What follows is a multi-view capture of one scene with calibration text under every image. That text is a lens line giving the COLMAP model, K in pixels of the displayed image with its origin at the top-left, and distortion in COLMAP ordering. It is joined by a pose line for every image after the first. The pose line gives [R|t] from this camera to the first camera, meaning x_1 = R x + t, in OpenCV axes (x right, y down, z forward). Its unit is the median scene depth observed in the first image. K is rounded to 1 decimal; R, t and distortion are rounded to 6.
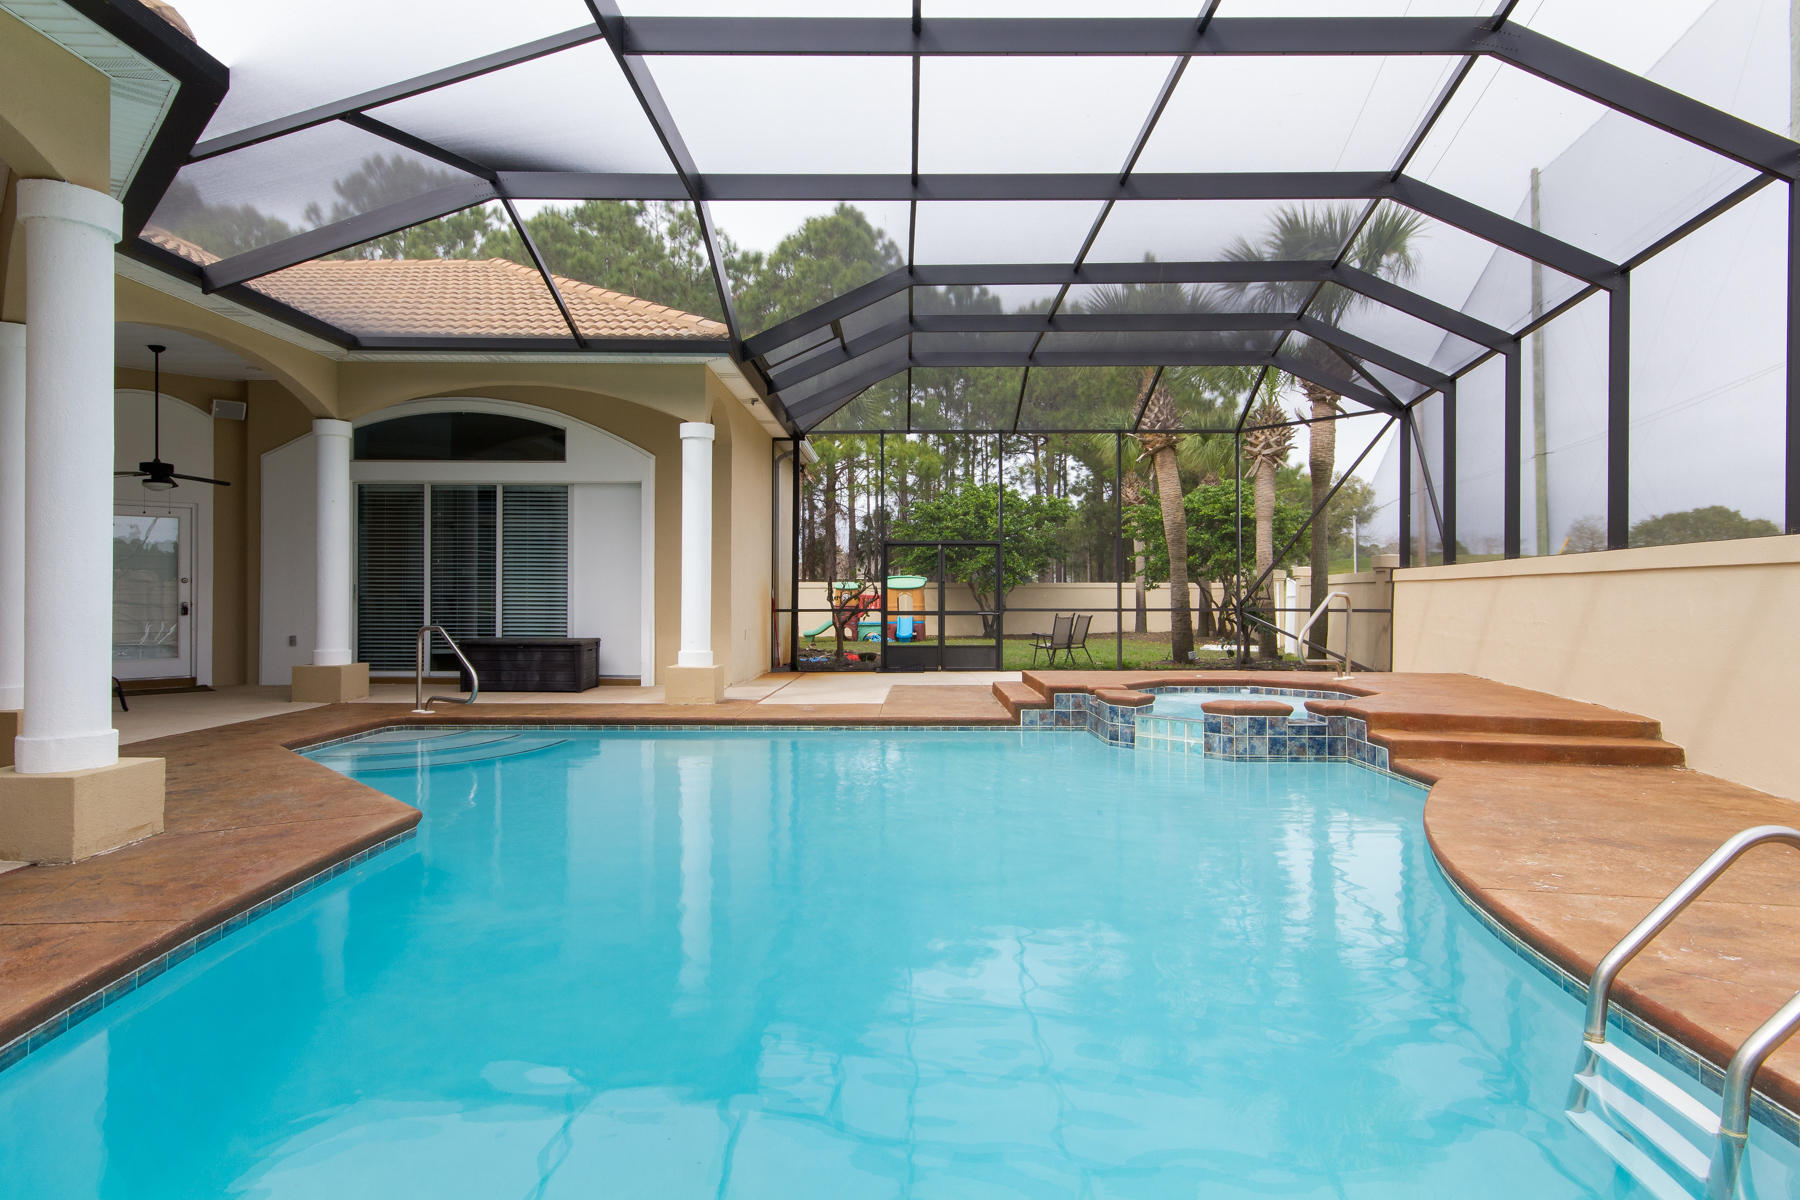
lens RADIAL K [[924.5, 0, 883.9], [0, 924.5, 585.1], [0, 0, 1]] dist [0.004479, -0.000850]
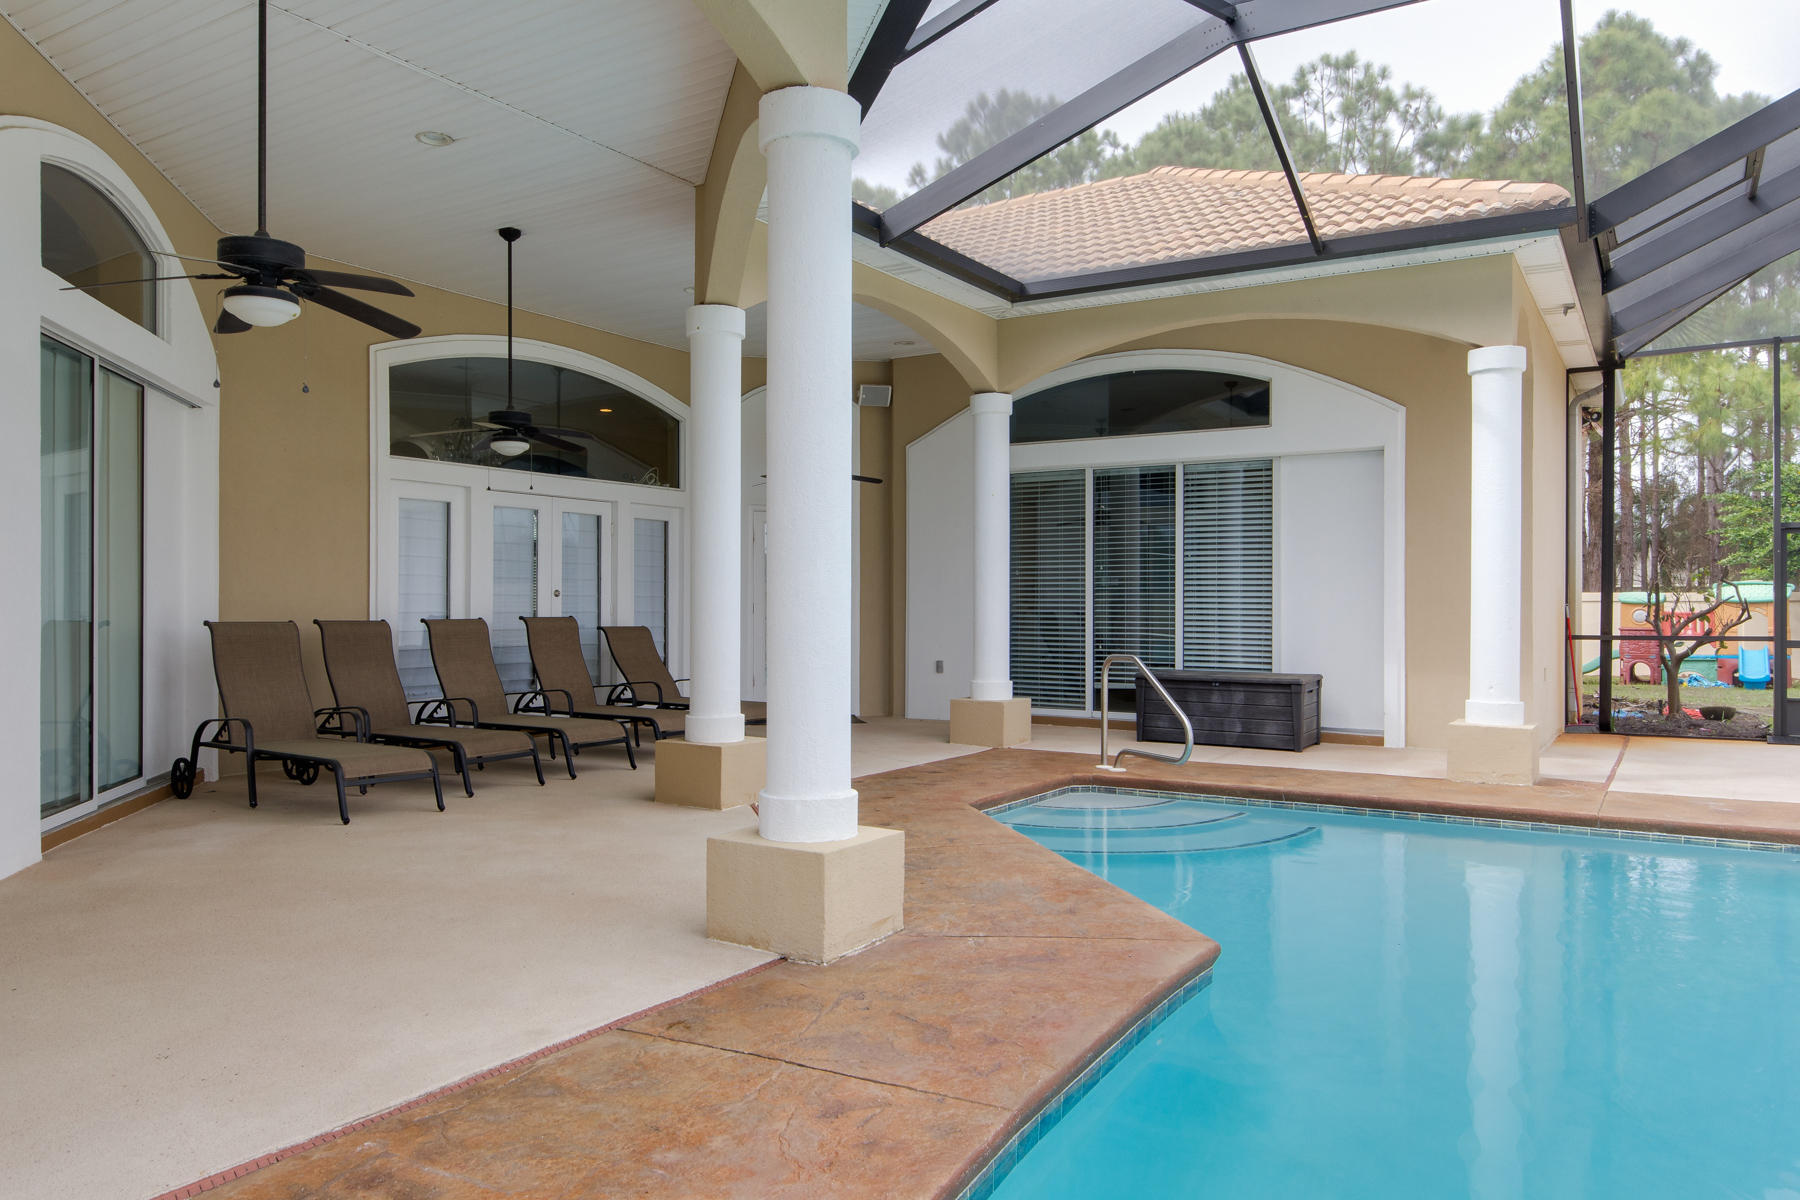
lens RADIAL K [[1193.3, 0, 913.4], [0, 1193.3, 603.2], [0, 0, 1]] dist [-0.005012, -0.000647]
pose [[0.858383, -0.000052, -0.513009, -0.116410], [0.002685, 0.999987, 0.004392, -0.001613], [0.513002, -0.005147, 0.858372, 0.072932]]
